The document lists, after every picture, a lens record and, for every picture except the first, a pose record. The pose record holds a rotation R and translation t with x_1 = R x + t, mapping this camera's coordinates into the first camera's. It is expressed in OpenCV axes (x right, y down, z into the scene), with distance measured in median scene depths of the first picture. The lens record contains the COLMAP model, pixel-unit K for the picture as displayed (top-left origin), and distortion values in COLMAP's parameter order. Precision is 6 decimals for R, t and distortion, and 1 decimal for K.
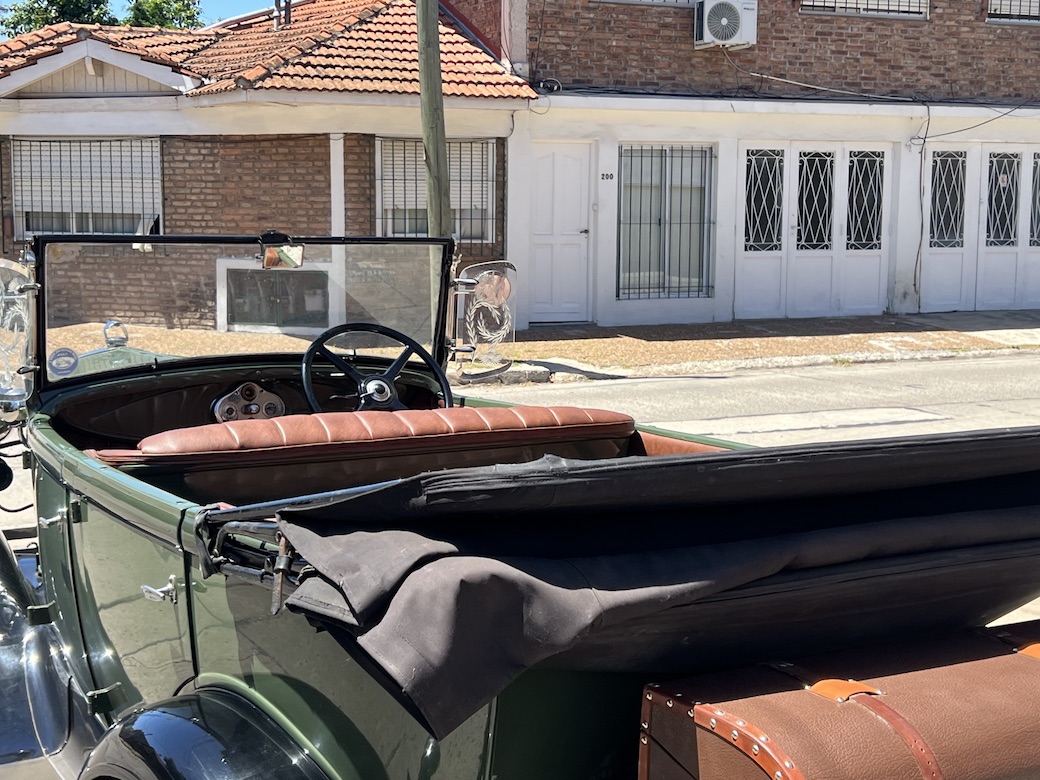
lens RADIAL K [[1455.8, 0, 518.1], [0, 1455.8, 368.2], [0, 0, 1]] dist [0.070511, 0.000000]
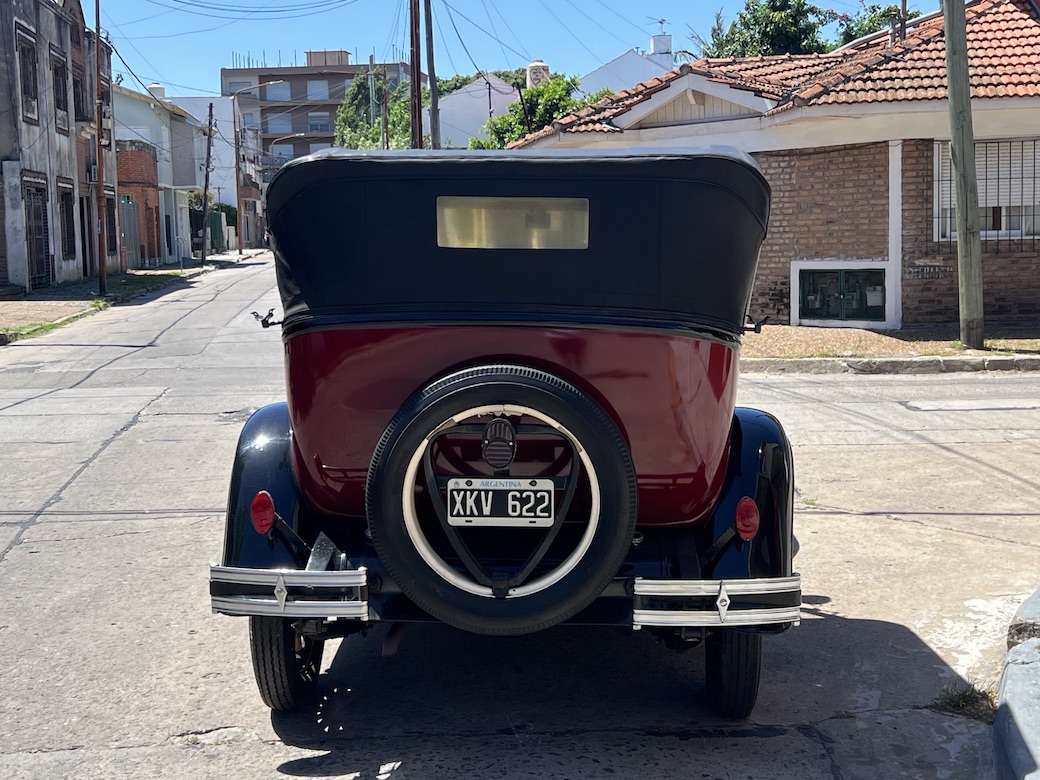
lens RADIAL K [[1562.0, 0, 513.2], [0, 1562.0, 361.7], [0, 0, 1]] dist [0.040524, 0.000000]
pose [[0.863272, 0.010487, -0.504630, 0.213403], [-0.024589, 0.999471, -0.021295, 0.033037], [0.504140, 0.030792, 0.863073, -0.130763]]
